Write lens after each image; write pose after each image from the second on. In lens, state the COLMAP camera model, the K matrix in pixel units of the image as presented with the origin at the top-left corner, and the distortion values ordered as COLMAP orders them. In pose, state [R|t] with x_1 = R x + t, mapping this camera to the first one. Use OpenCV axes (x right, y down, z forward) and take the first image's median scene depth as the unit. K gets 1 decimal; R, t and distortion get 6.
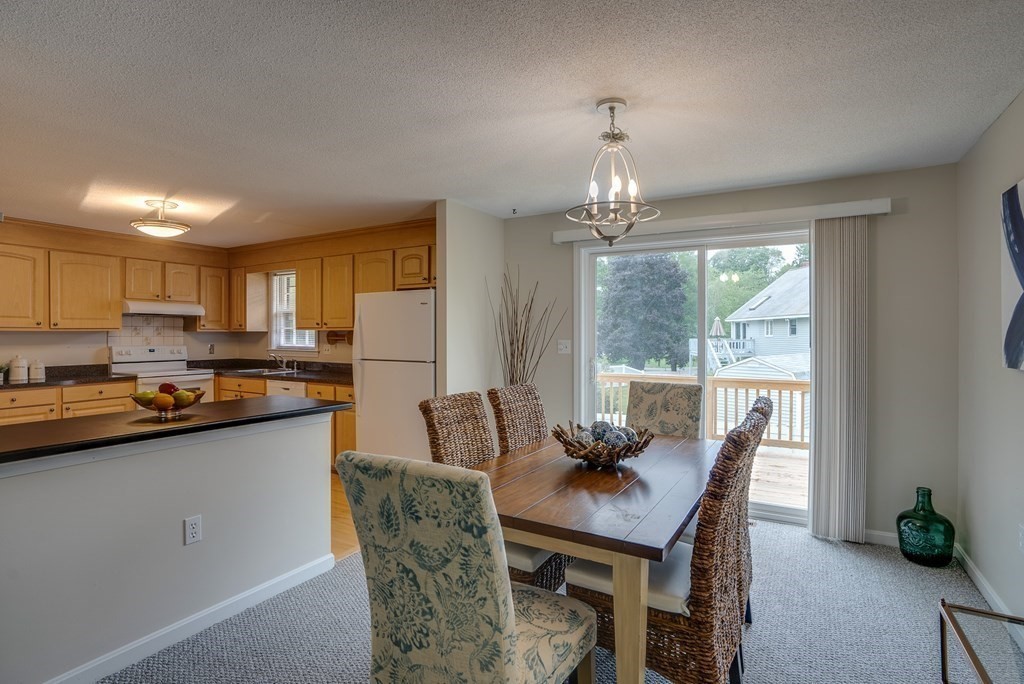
lens RADIAL K [[515.7, 0, 473.0], [0, 515.7, 332.2], [0, 0, 1]] dist [0.015910, 0.006955]
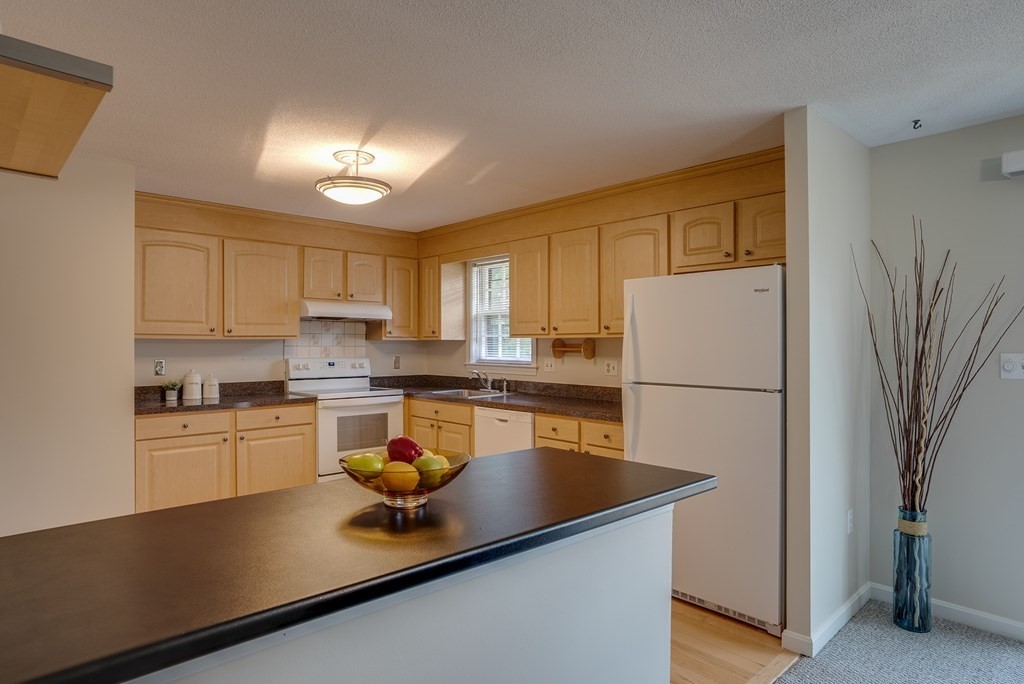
lens RADIAL K [[587.8, 0, 502.2], [0, 587.8, 340.9], [0, 0, 1]] dist [-0.017232, 0.001014]
pose [[0.969698, -0.001142, -0.244303, -0.159470], [0.000518, 0.999996, -0.002619, 0.002536], [0.244305, 0.002413, 0.969695, 0.211925]]
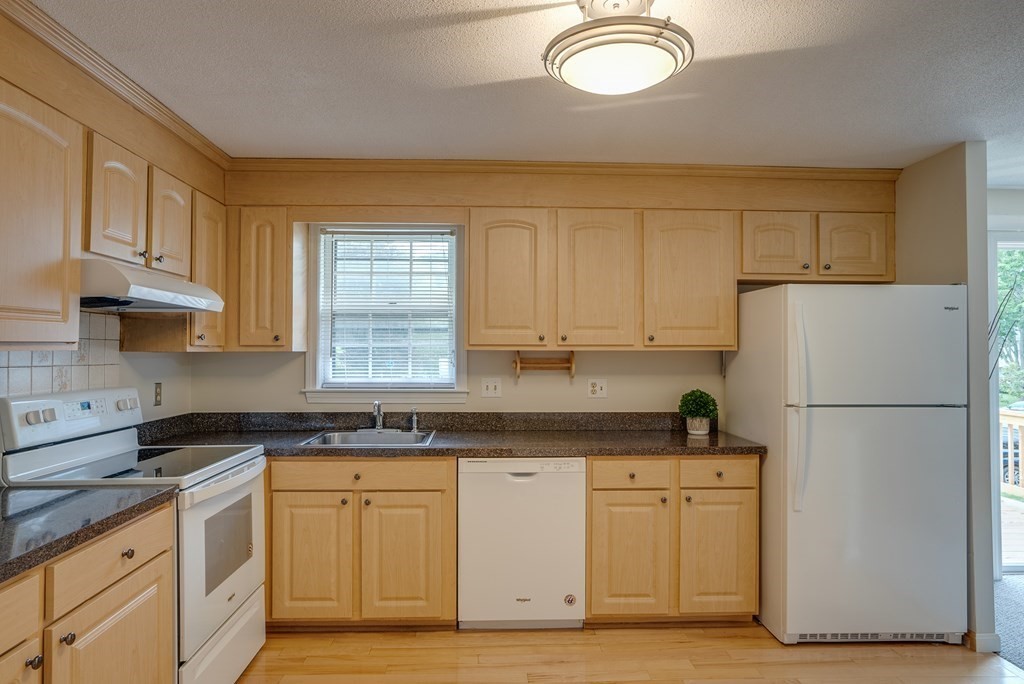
lens RADIAL K [[620.6, 0, 503.4], [0, 620.6, 342.2], [0, 0, 1]] dist [-0.017801, 0.003757]
pose [[0.816093, 0.009376, 0.577844, -0.681642], [-0.003428, 0.999929, -0.011383, -0.004741], [-0.577910, 0.007309, 0.816068, 0.530189]]
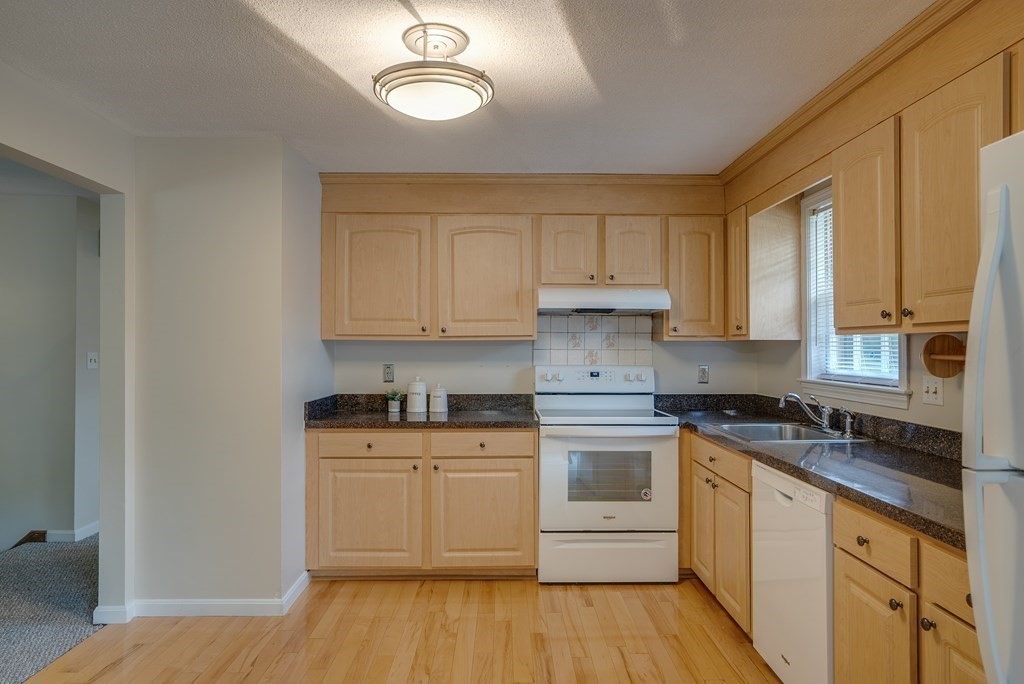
lens RADIAL K [[632.0, 0, 509.8], [0, 632.0, 340.9], [0, 0, 1]] dist [-0.025930, 0.007765]
pose [[0.565333, -0.007749, -0.824827, -0.104354], [0.001305, 0.999963, -0.008500, 0.004349], [0.824862, 0.003728, 0.565322, 0.572766]]
